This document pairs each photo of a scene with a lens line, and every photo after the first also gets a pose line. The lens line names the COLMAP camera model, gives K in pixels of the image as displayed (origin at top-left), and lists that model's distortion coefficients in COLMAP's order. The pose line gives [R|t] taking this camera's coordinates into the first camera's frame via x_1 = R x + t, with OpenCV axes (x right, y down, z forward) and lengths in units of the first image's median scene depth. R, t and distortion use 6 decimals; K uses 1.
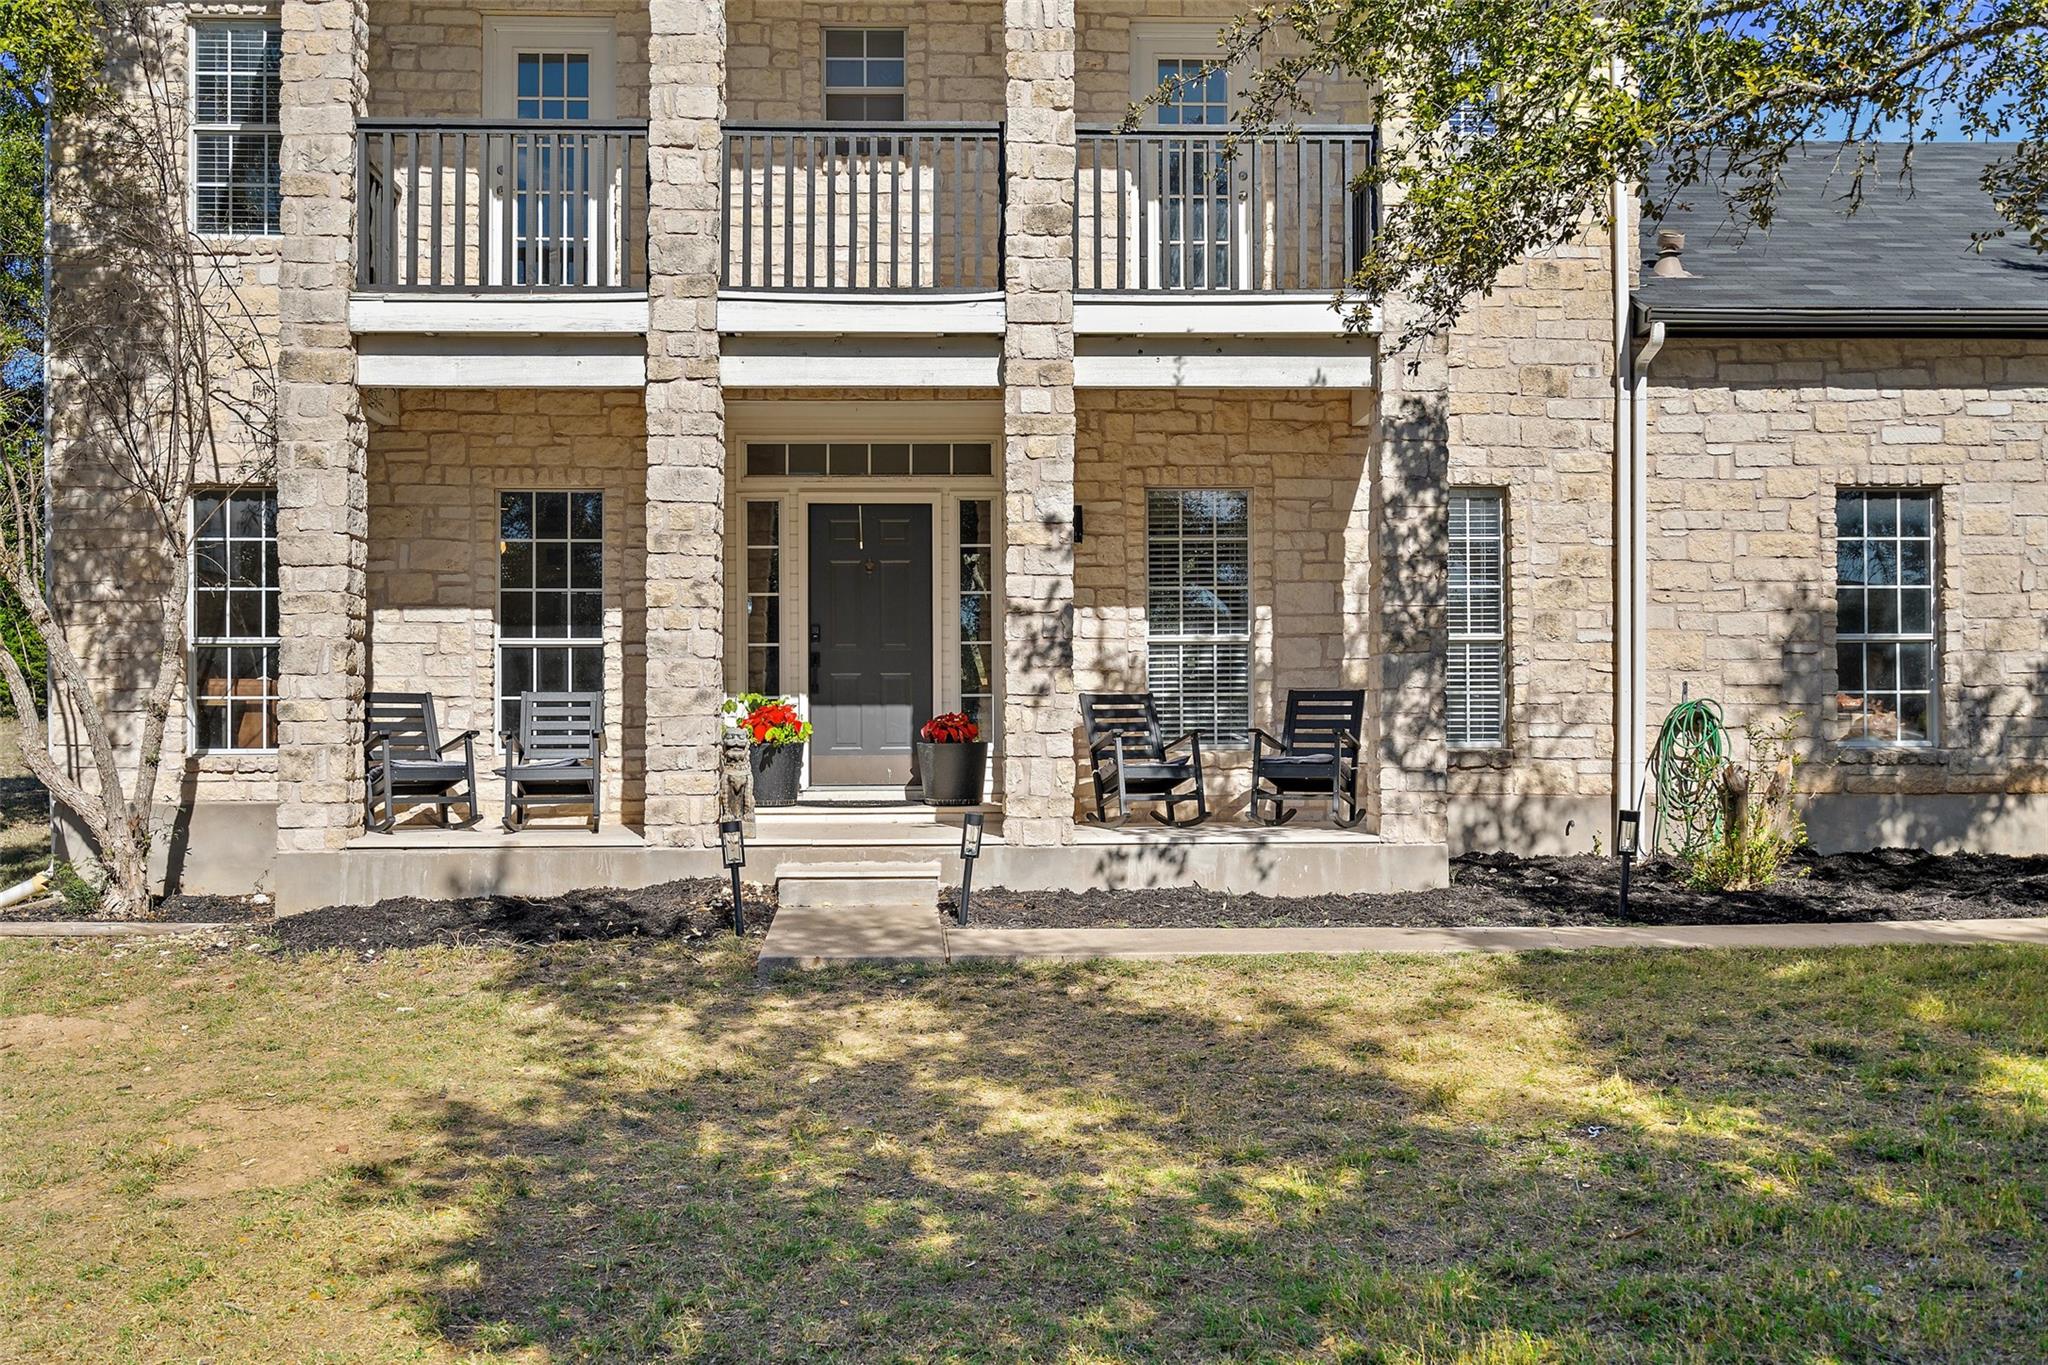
lens RADIAL K [[2037.6, 0, 1012.7], [0, 2037.6, 676.9], [0, 0, 1]] dist [0.010466, 0.000000]
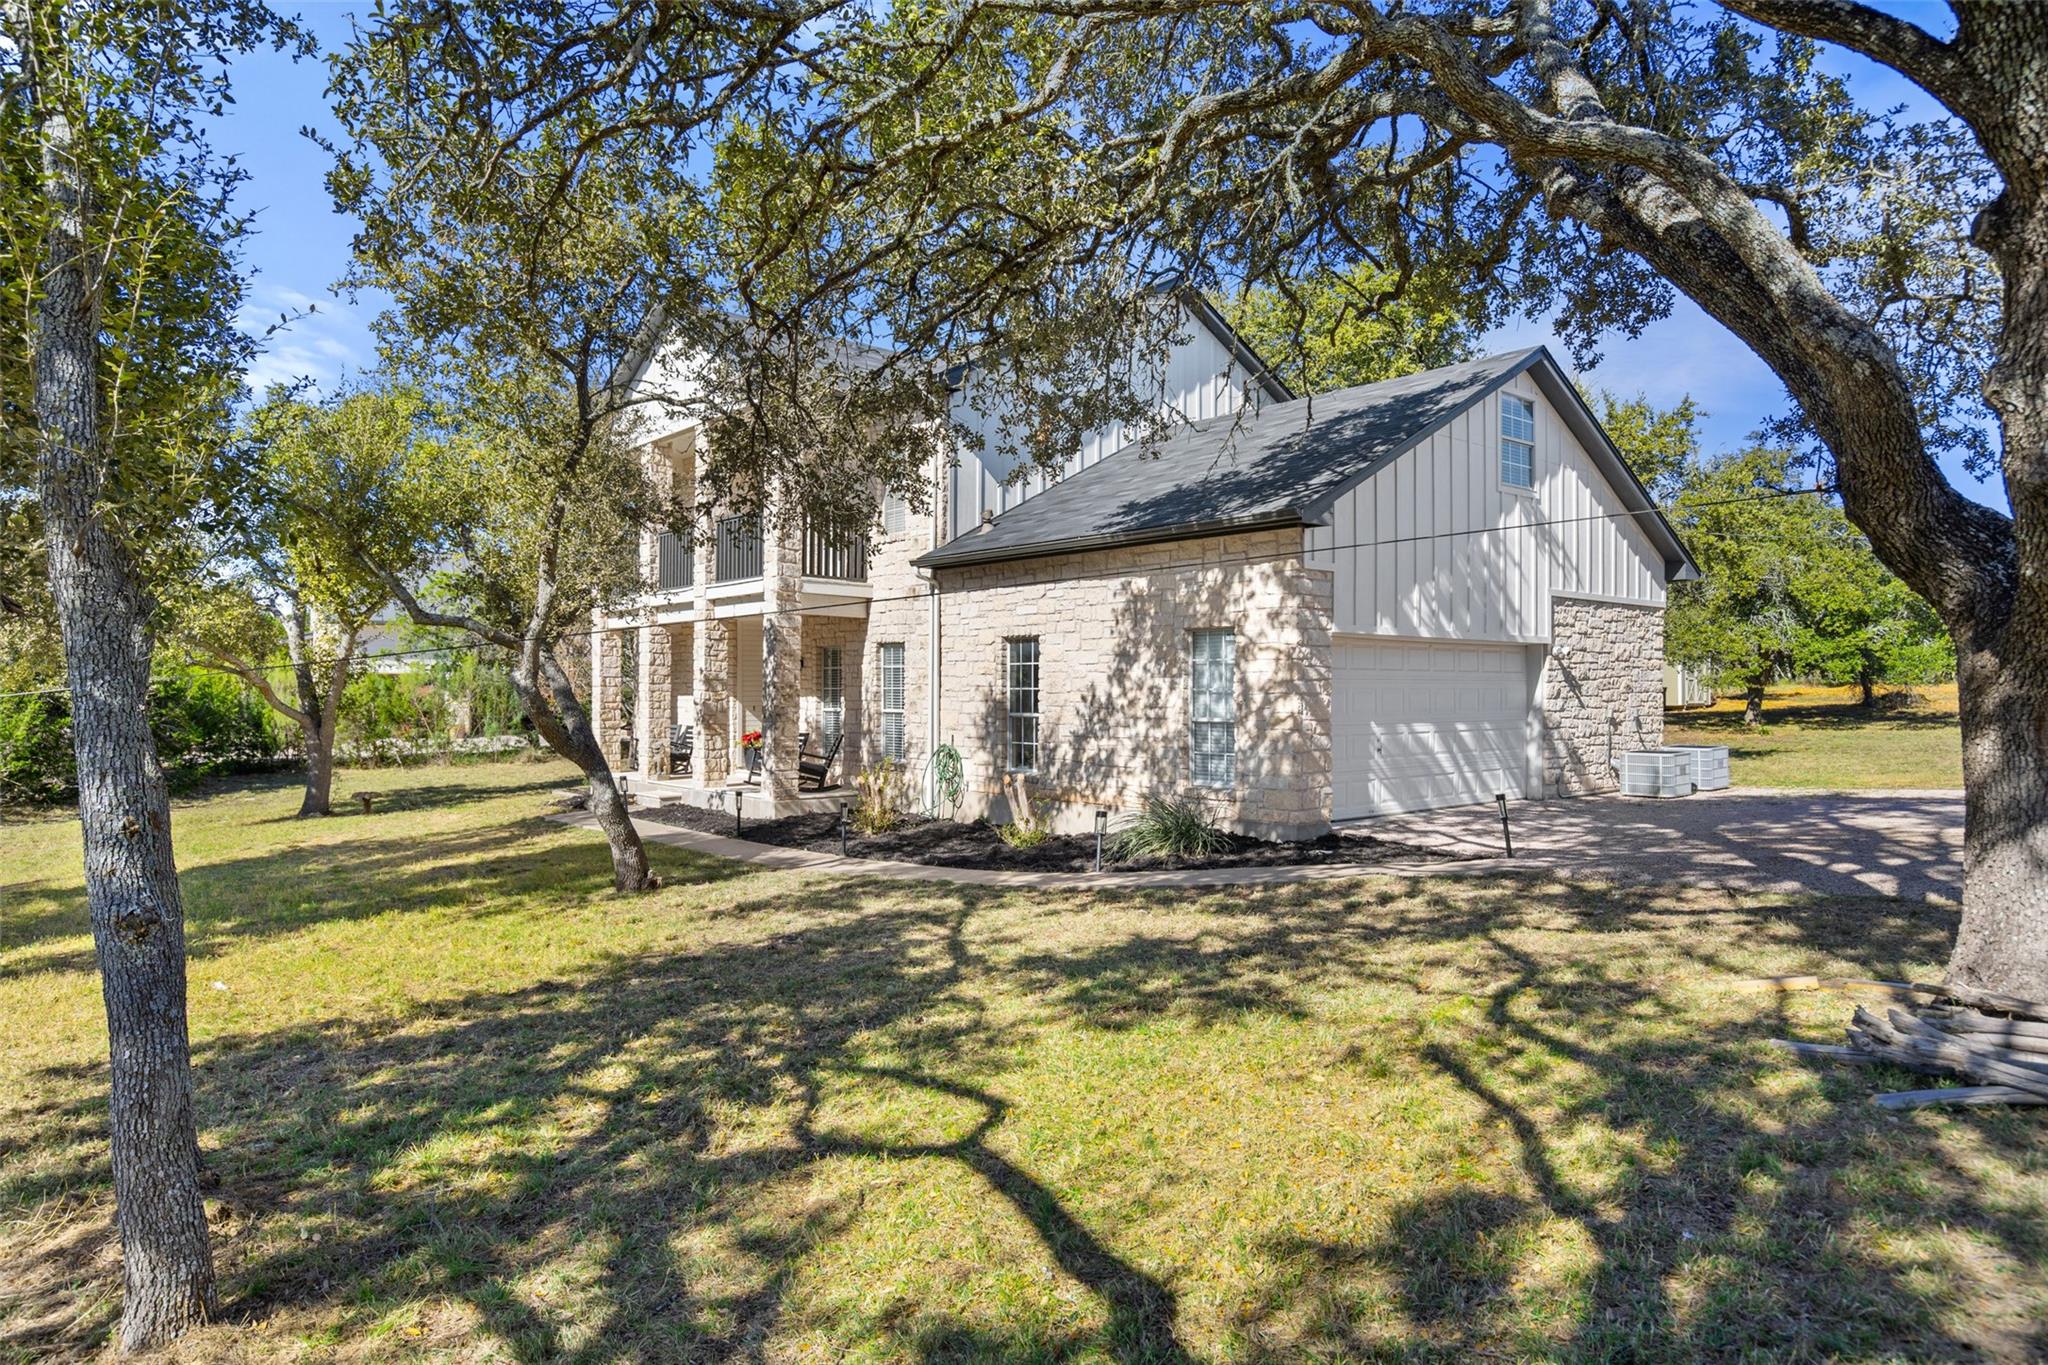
lens RADIAL K [[1197.1, 0, 1029.1], [0, 1197.1, 683.9], [0, 0, 1]] dist [-0.007755, -0.000635]
pose [[0.621818, -0.000070, -0.783162, 1.320514], [0.002270, 0.999996, 0.001713, -0.050978], [0.783158, -0.002843, 0.621816, 0.302708]]
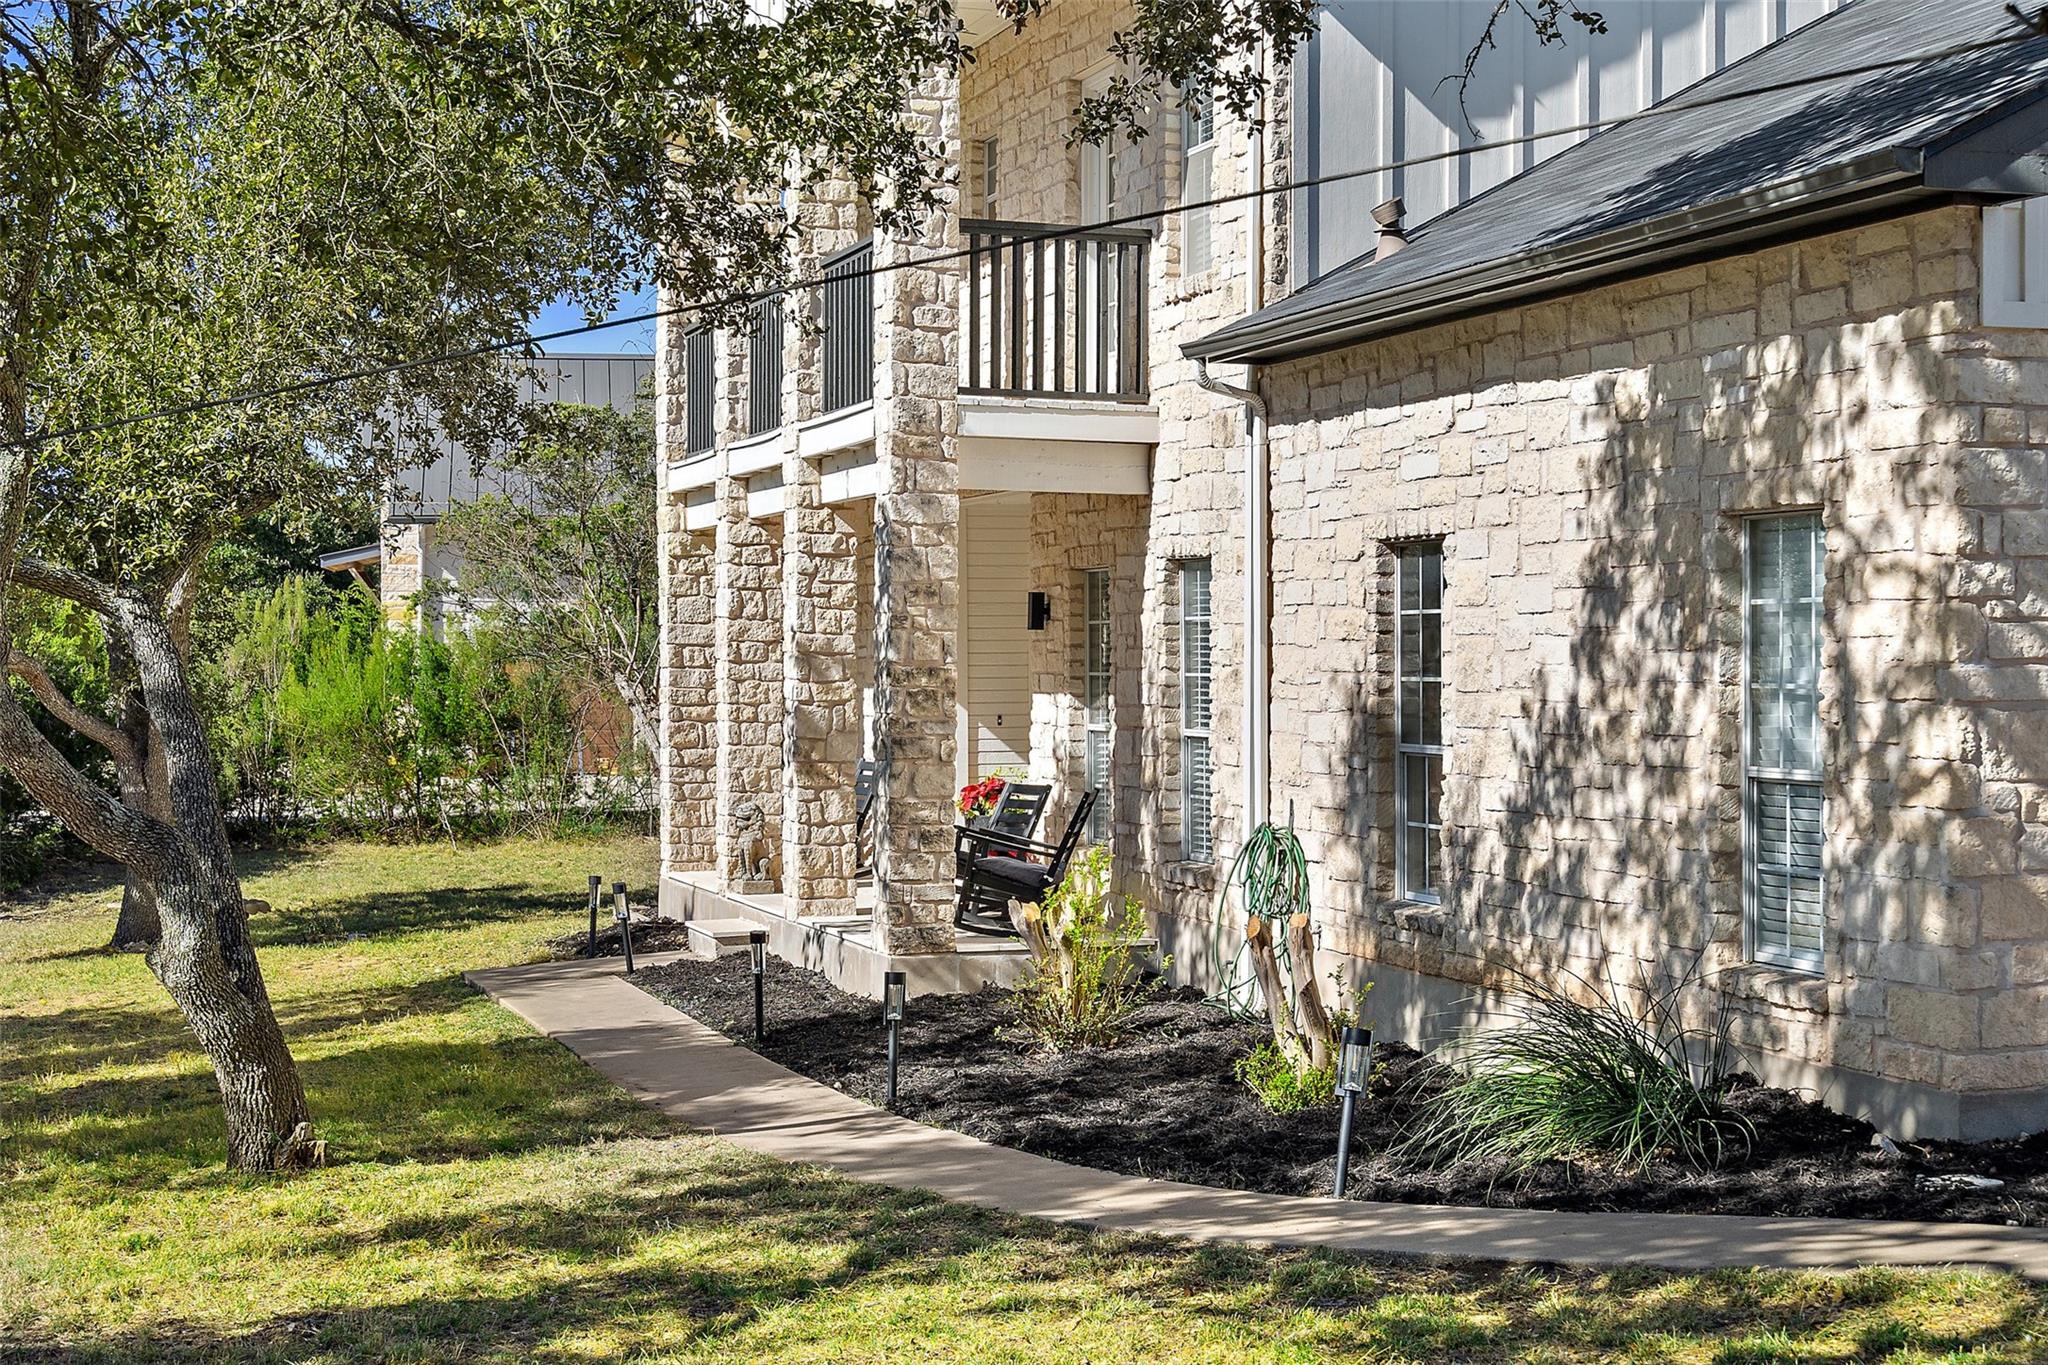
lens RADIAL K [[2990.2, 0, 1021.2], [0, 2990.2, 676.9], [0, 0, 1]] dist [0.017670, 0.000000]
pose [[0.263718, 0.009274, -0.964555, 1.404749], [0.009872, 0.999875, 0.012313, -0.059641], [0.964549, -0.012770, 0.263593, 0.591705]]
